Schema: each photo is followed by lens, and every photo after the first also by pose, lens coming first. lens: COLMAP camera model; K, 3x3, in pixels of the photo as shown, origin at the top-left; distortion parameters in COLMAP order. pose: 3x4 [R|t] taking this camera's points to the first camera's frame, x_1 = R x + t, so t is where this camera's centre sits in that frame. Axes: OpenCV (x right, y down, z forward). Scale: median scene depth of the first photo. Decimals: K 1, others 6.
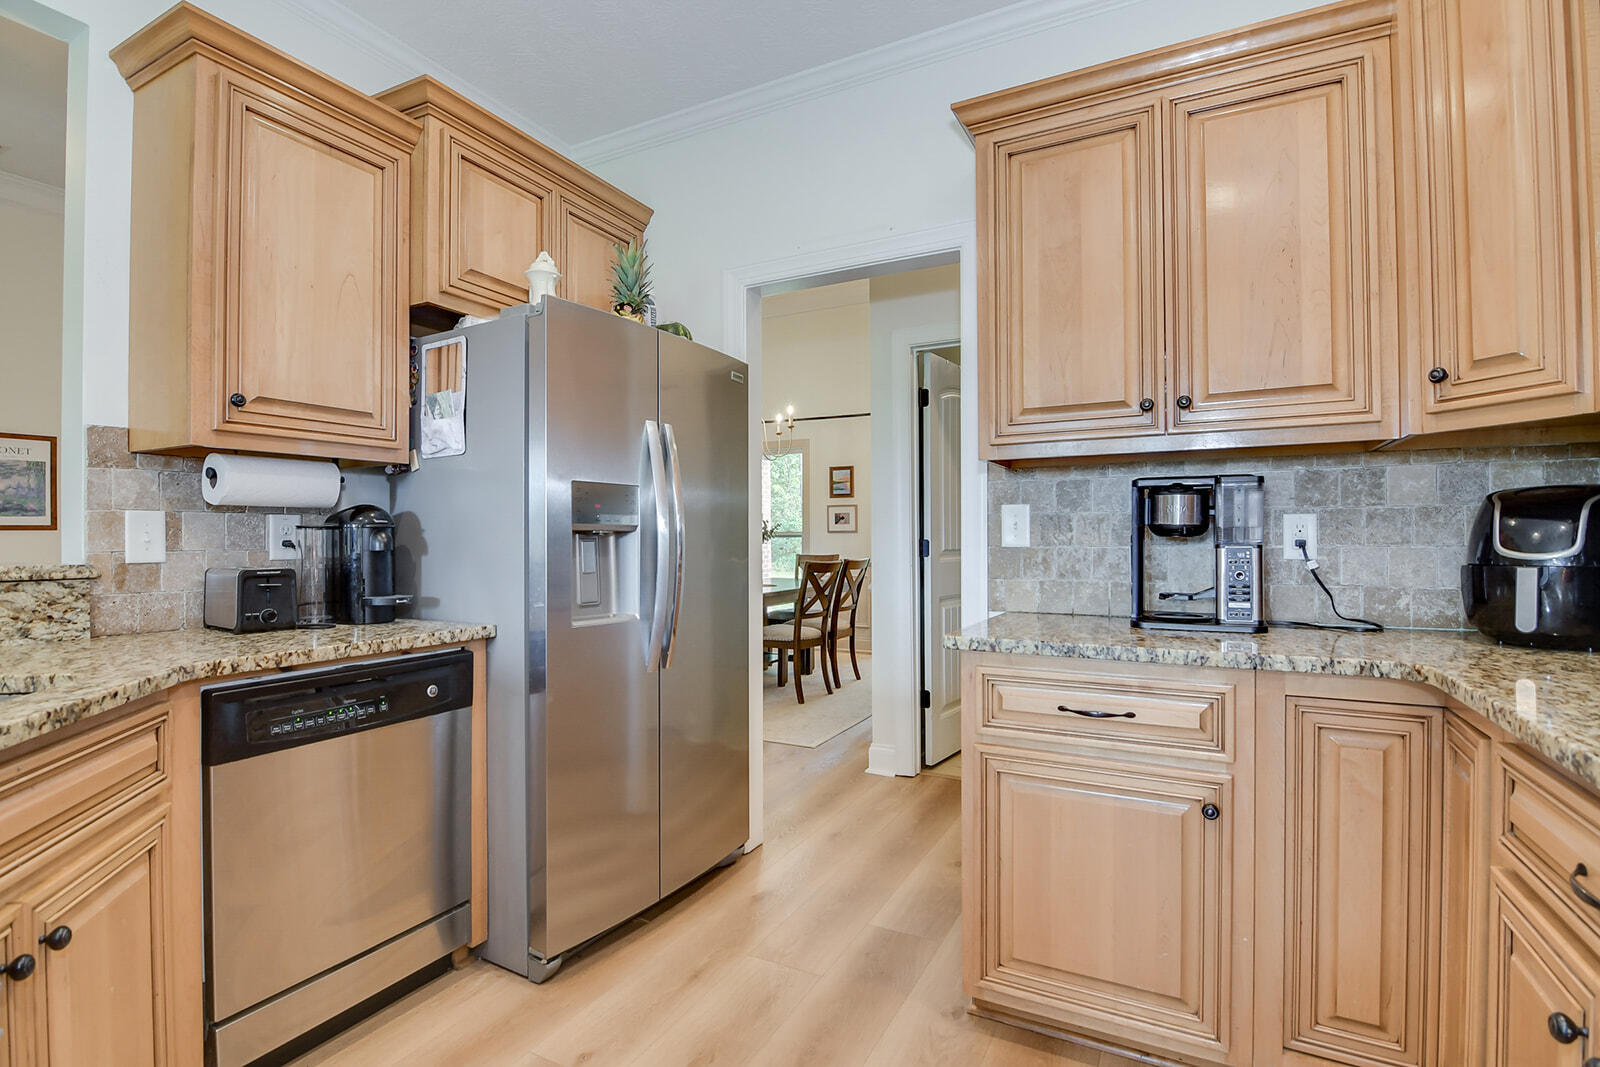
lens RADIAL K [[761.4, 0, 800.0], [0, 761.4, 533.5], [0, 0, 1]] dist [-0.012683, -0.000152]
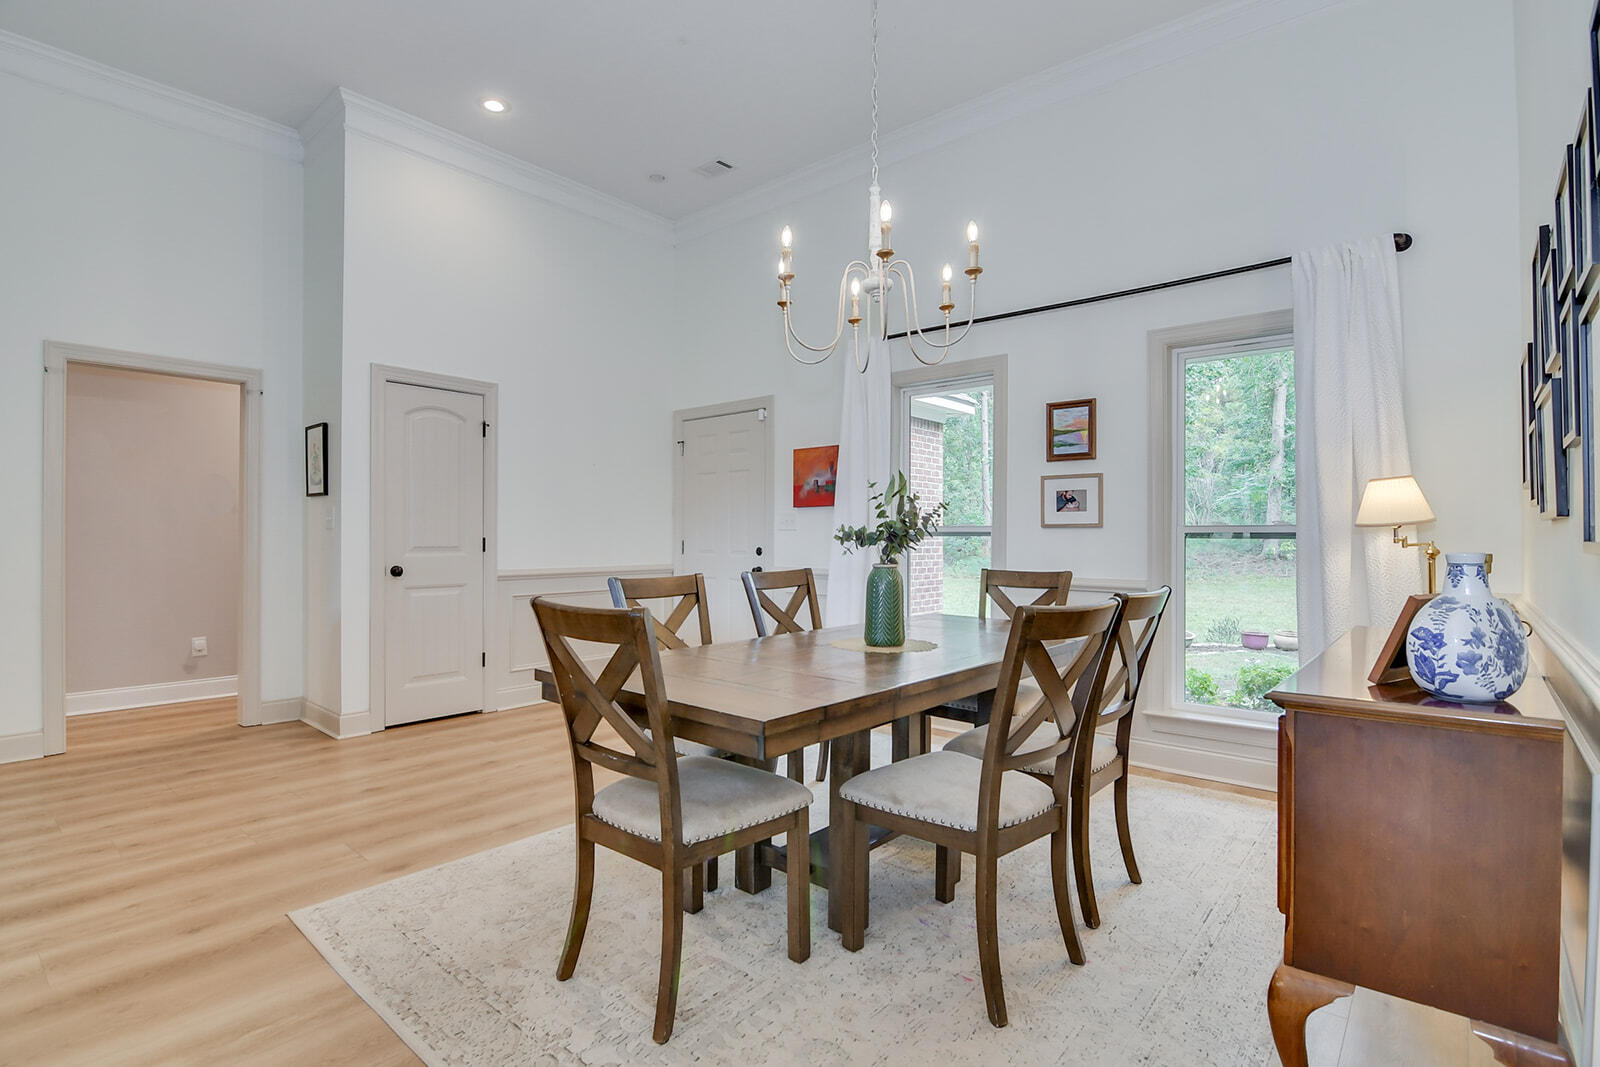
lens RADIAL K [[761.4, 0, 800.0], [0, 761.4, 533.5], [0, 0, 1]] dist [-0.012683, -0.000152]
pose [[0.973241, 0.007936, -0.229650, -0.022220], [-0.007155, 0.999965, 0.004236, 0.007503], [0.229676, -0.002480, 0.973264, 1.630974]]
